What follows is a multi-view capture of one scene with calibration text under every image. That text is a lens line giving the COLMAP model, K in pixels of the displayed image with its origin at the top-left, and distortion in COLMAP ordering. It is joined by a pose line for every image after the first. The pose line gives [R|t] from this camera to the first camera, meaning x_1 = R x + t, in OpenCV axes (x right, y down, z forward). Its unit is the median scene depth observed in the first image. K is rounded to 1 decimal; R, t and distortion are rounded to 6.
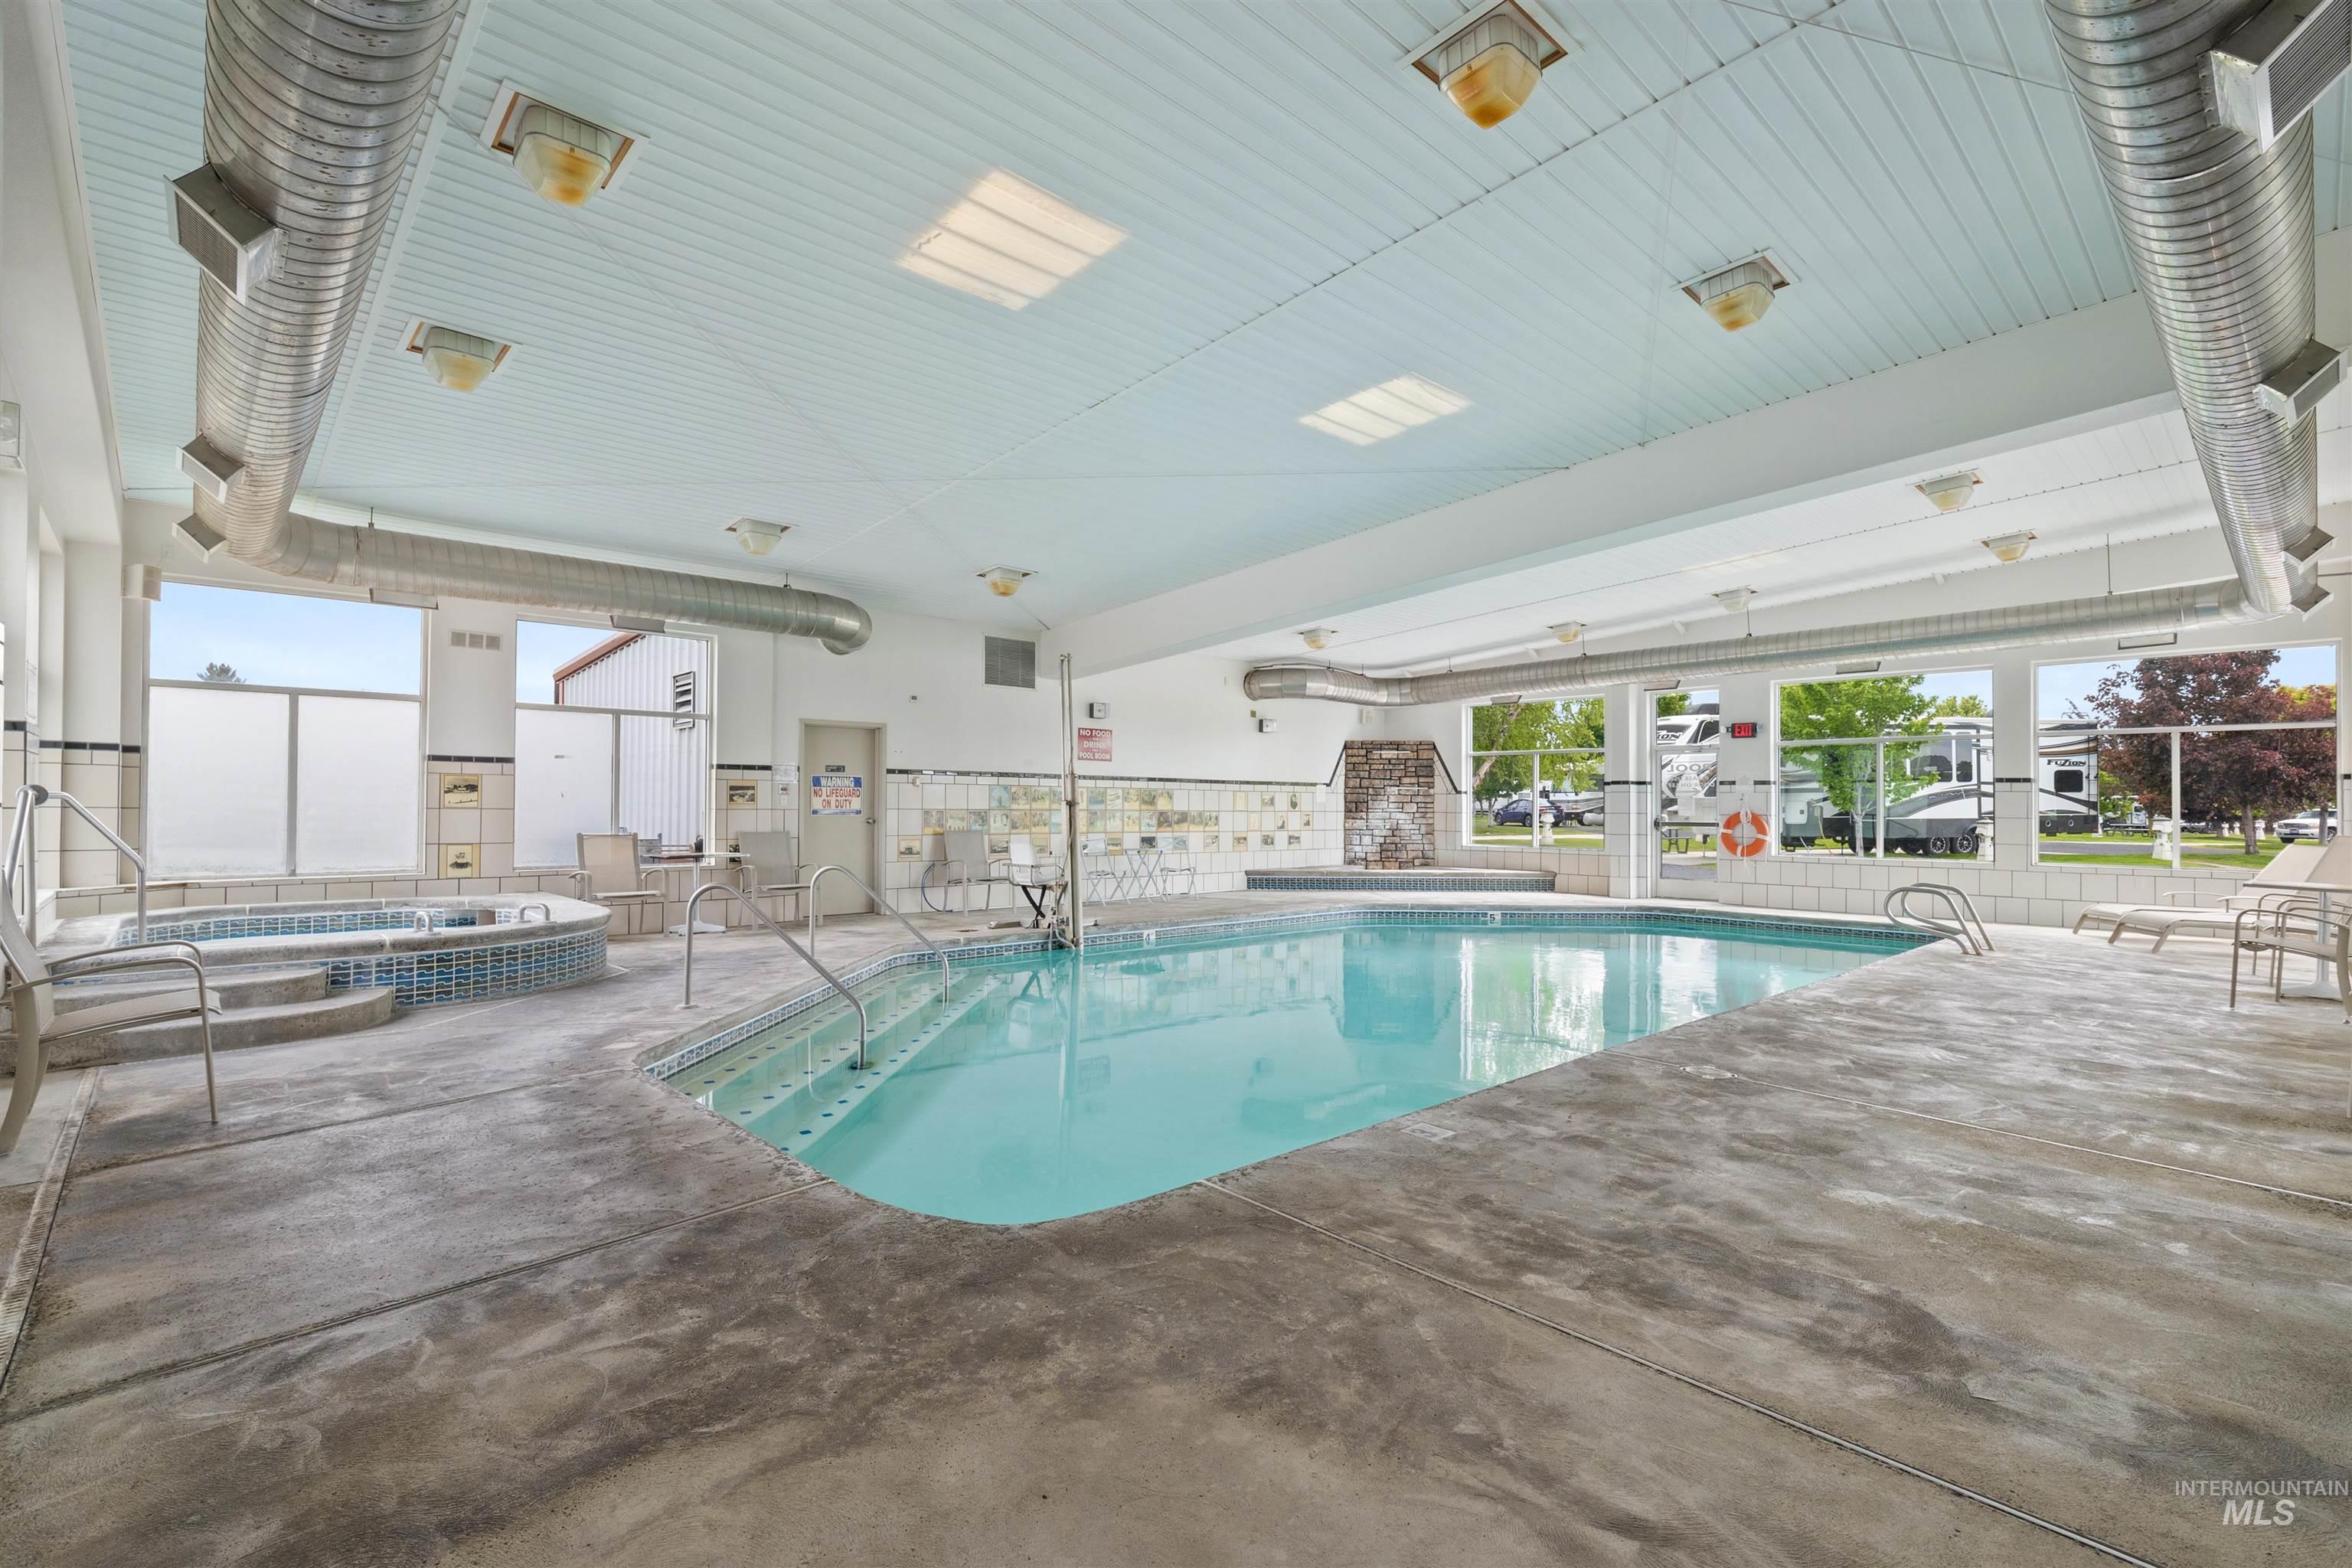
lens RADIAL K [[1070.2, 0, 1175.9], [0, 1070.2, 792.9], [0, 0, 1]] dist [0.000175, 0.000081]
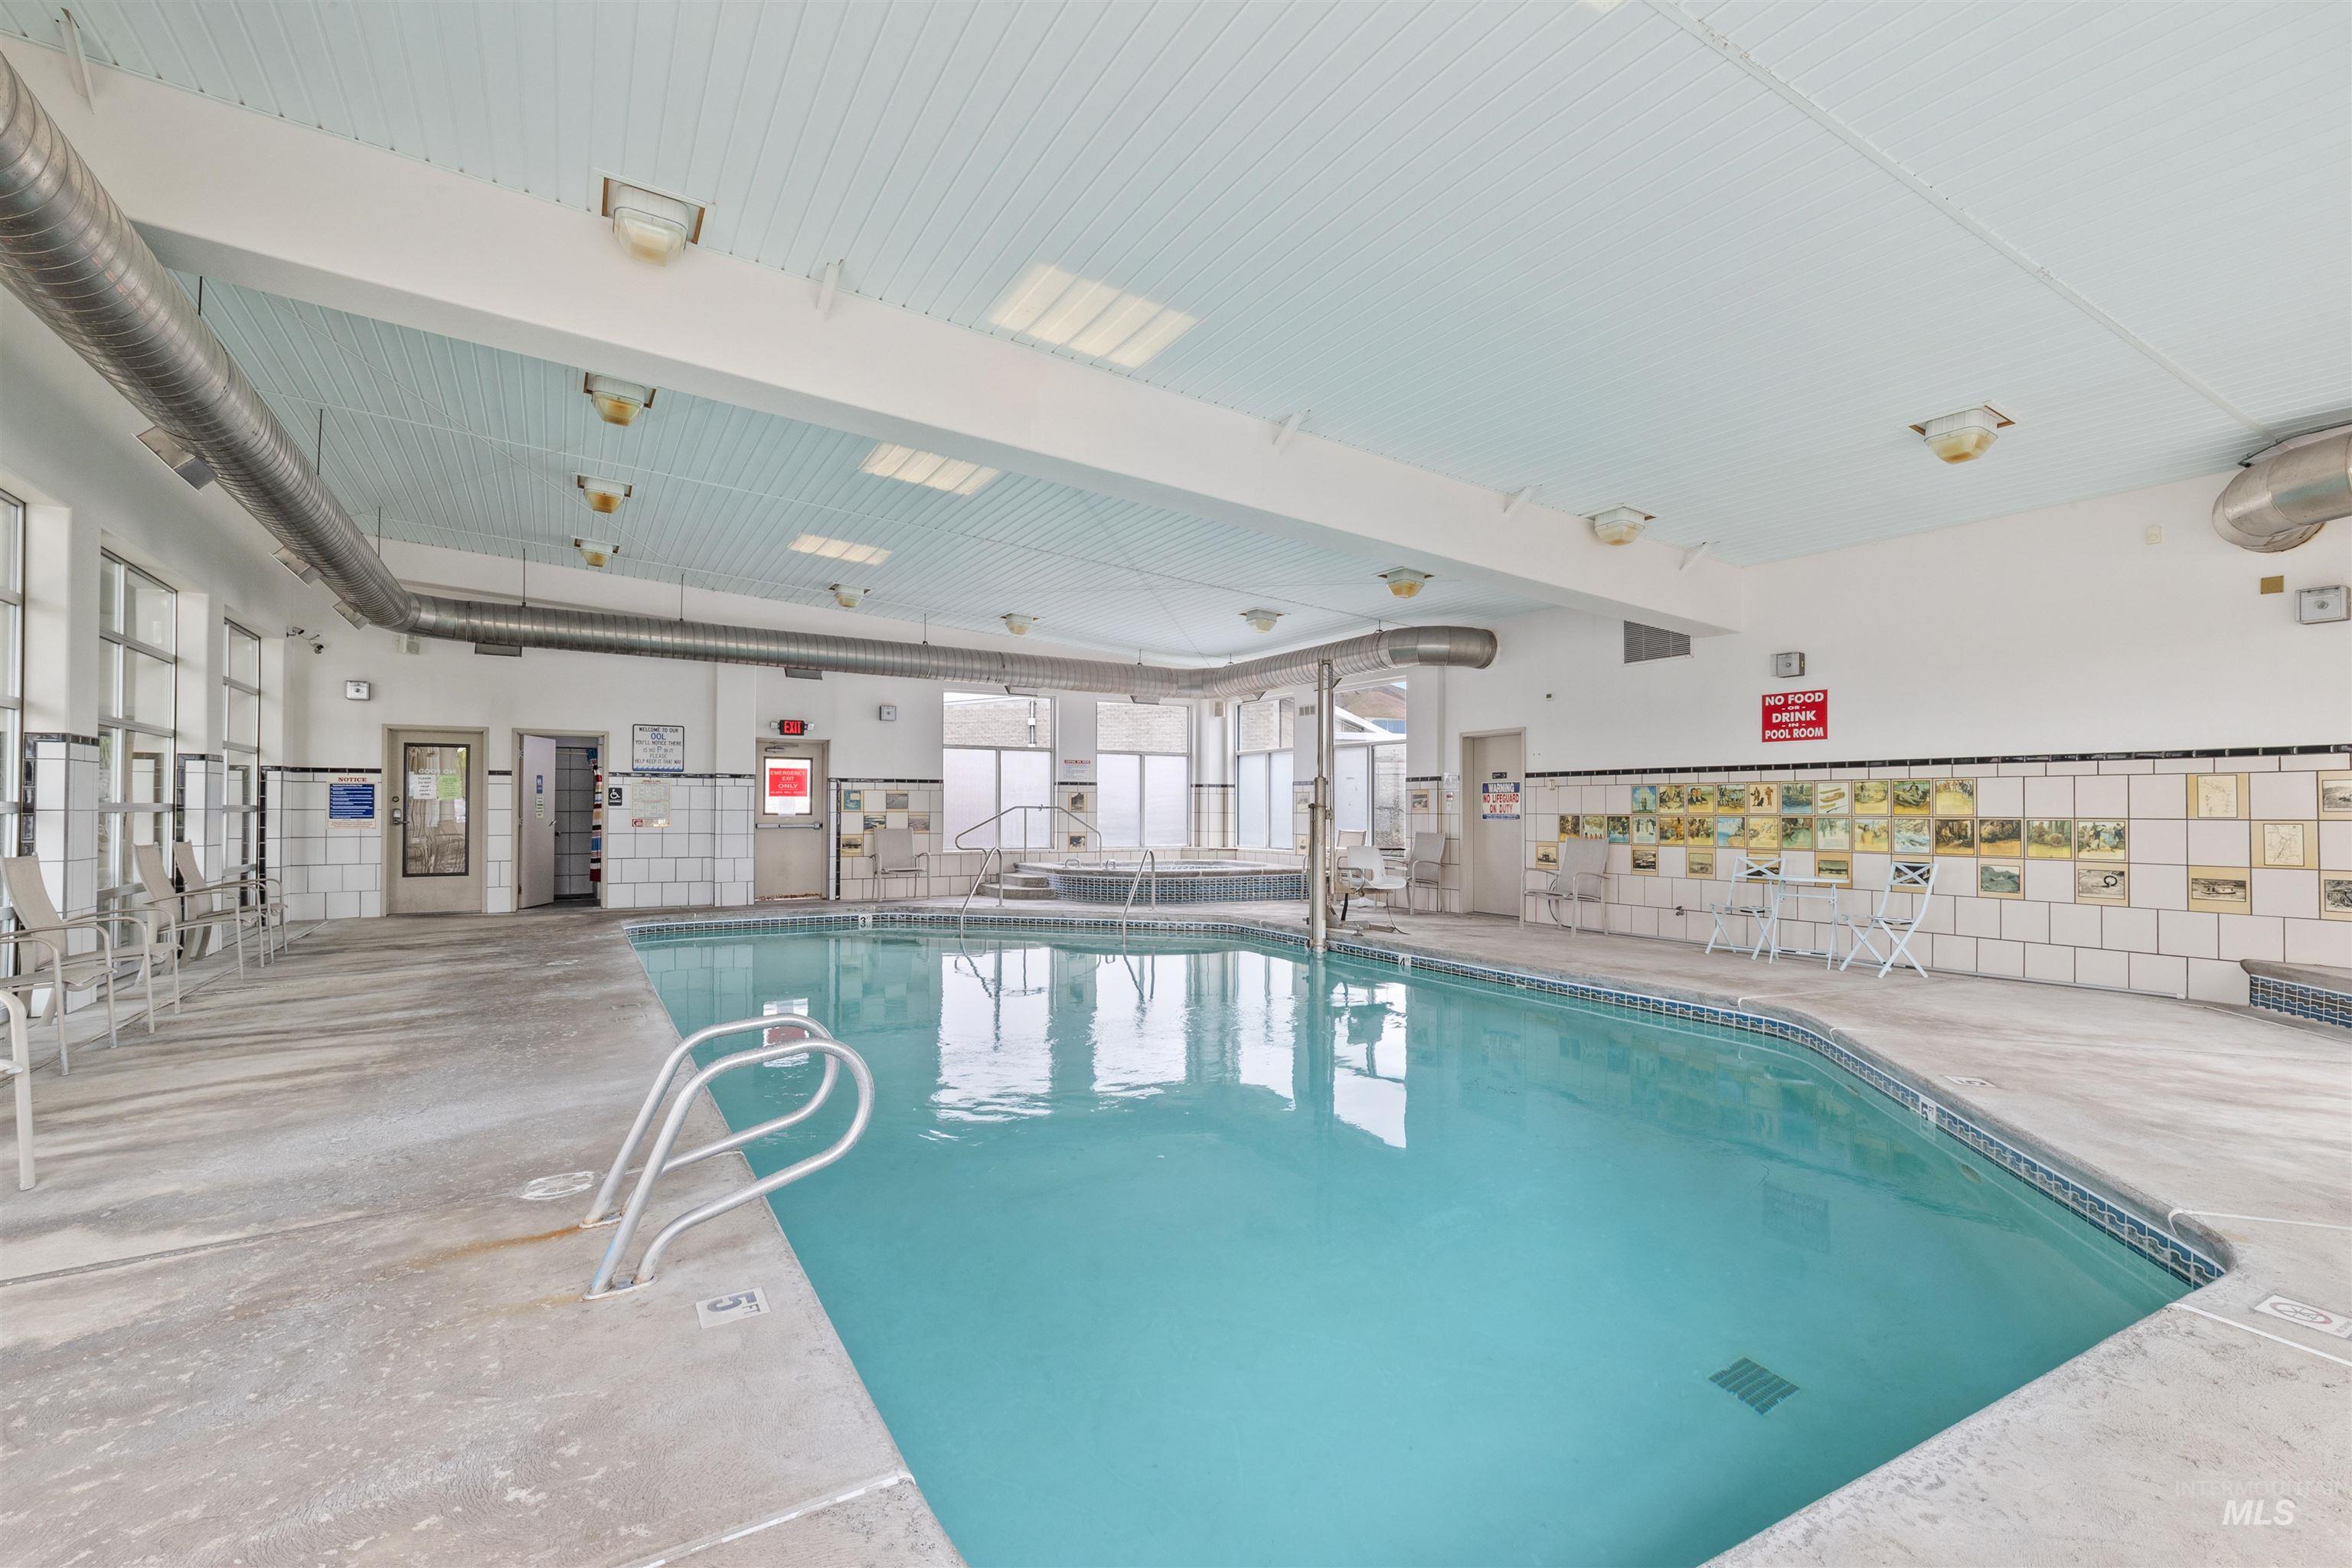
lens RADIAL K [[1070.2, 0, 1175.5], [0, 1070.2, 795.1], [0, 0, 1]] dist [0.000175, 0.000081]
pose [[-0.226739, -0.018658, -0.973777, 0.648267], [0.010664, 0.999709, -0.021637, 0.013381], [0.973897, -0.015291, -0.226474, 0.771848]]
